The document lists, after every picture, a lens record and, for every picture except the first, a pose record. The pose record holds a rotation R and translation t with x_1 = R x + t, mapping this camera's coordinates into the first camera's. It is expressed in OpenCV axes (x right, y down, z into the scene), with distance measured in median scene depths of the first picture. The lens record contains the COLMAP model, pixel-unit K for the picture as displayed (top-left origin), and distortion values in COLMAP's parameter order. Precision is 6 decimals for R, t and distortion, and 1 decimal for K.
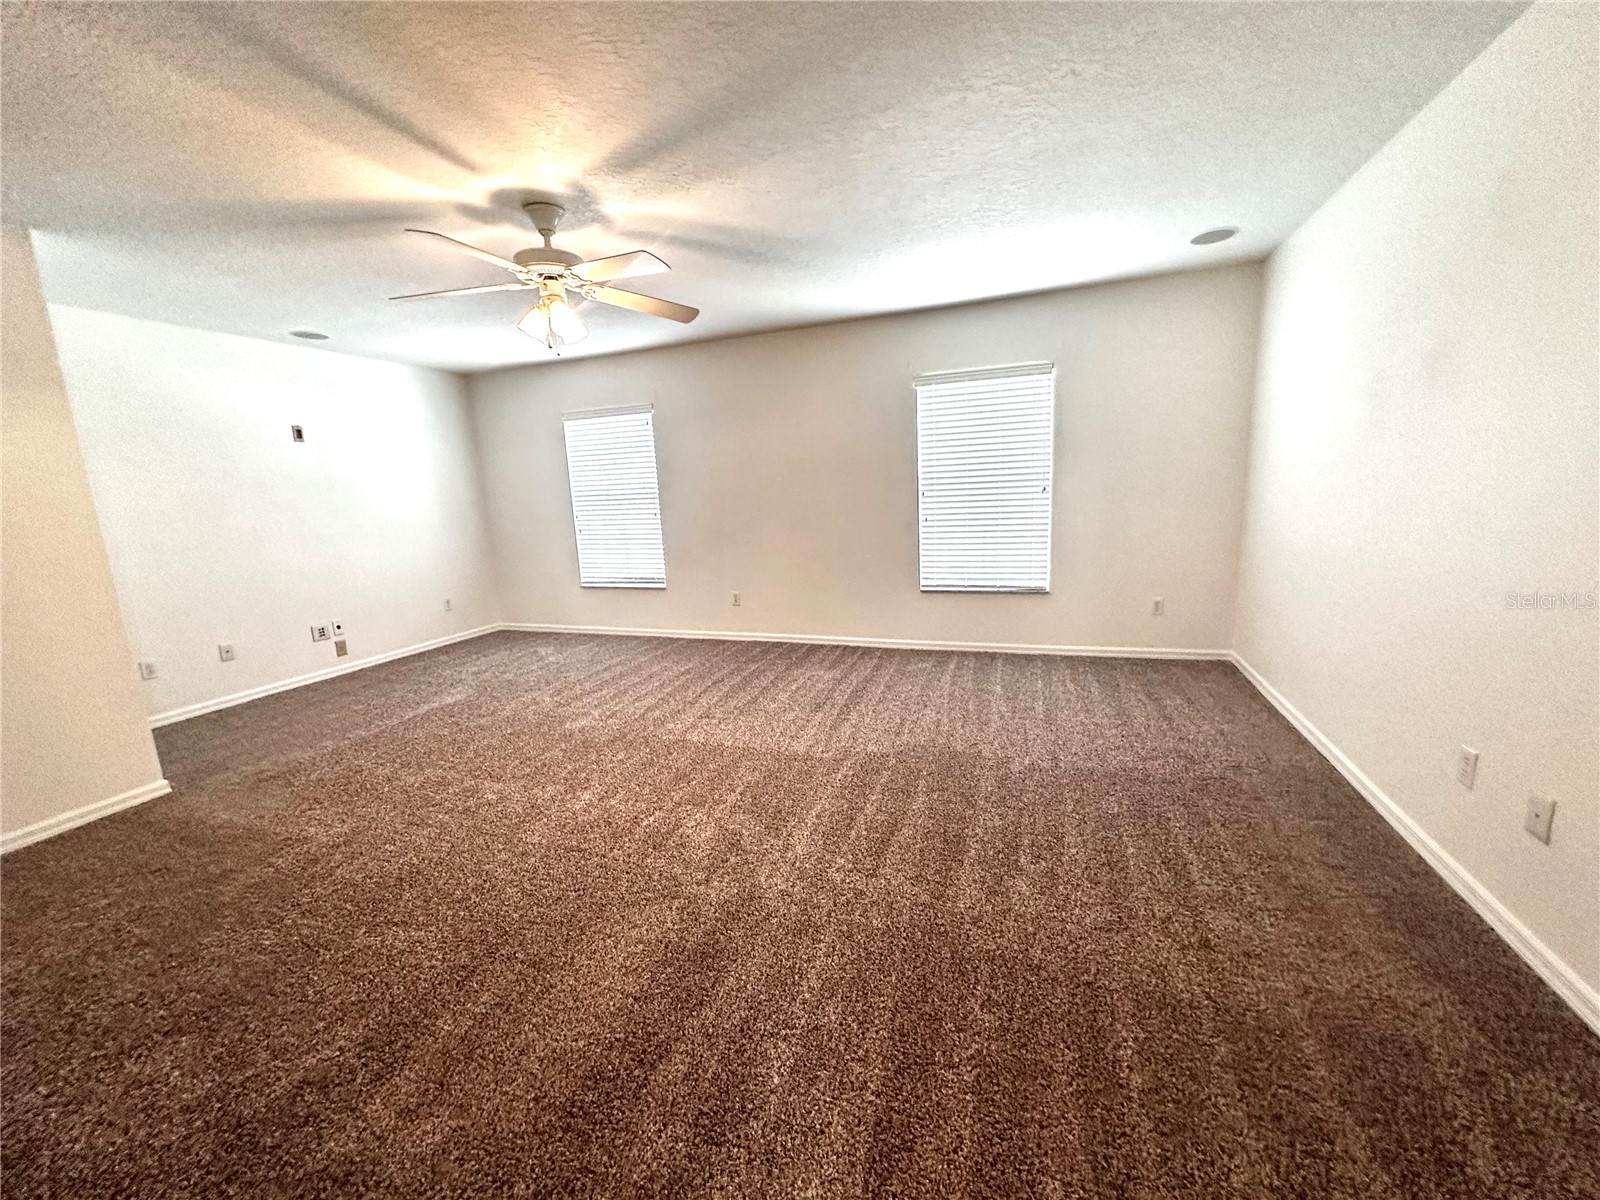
lens RADIAL K [[638.8, 0, 804.6], [0, 638.8, 606.4], [0, 0, 1]] dist [-0.004019, 0.001053]
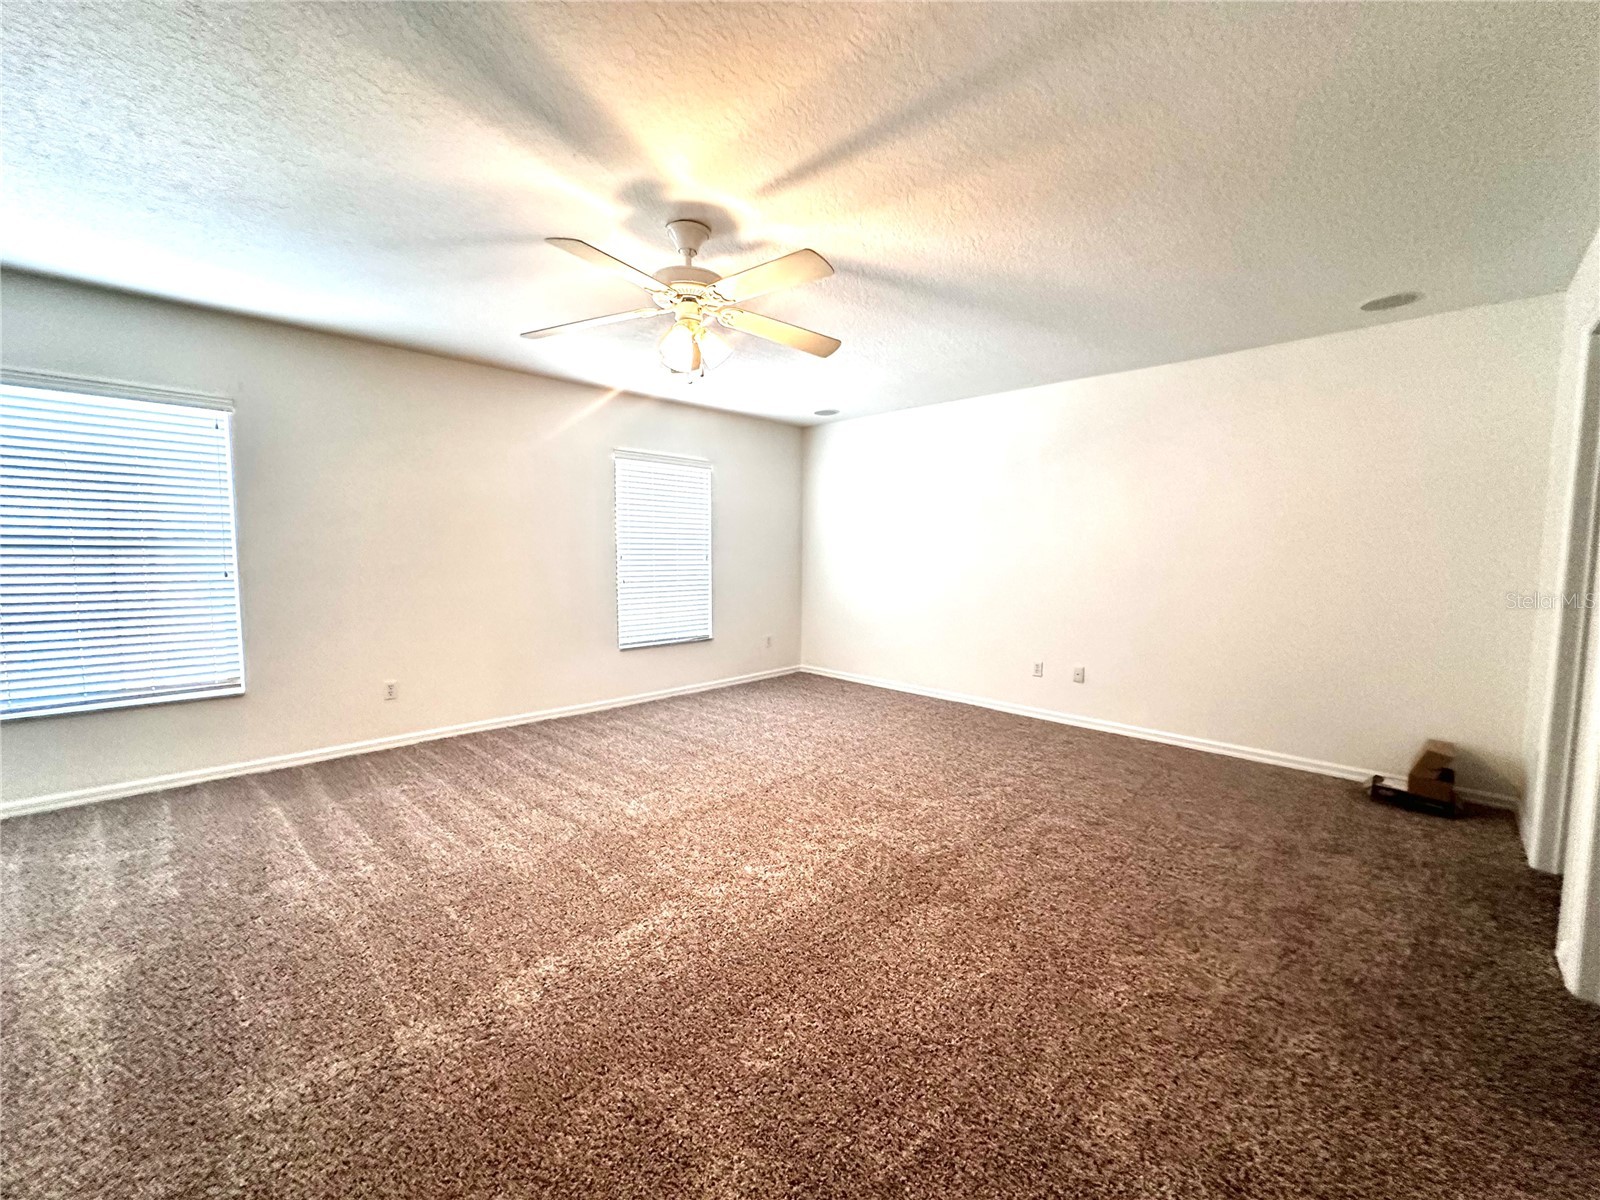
lens RADIAL K [[638.8, 0, 800.8], [0, 638.8, 602.7], [0, 0, 1]] dist [-0.004019, 0.001053]
pose [[0.409307, -0.023100, 0.912104, -0.688790], [0.146068, 0.988445, -0.040515, -0.015946], [-0.900629, 0.149812, 0.407951, 0.322601]]
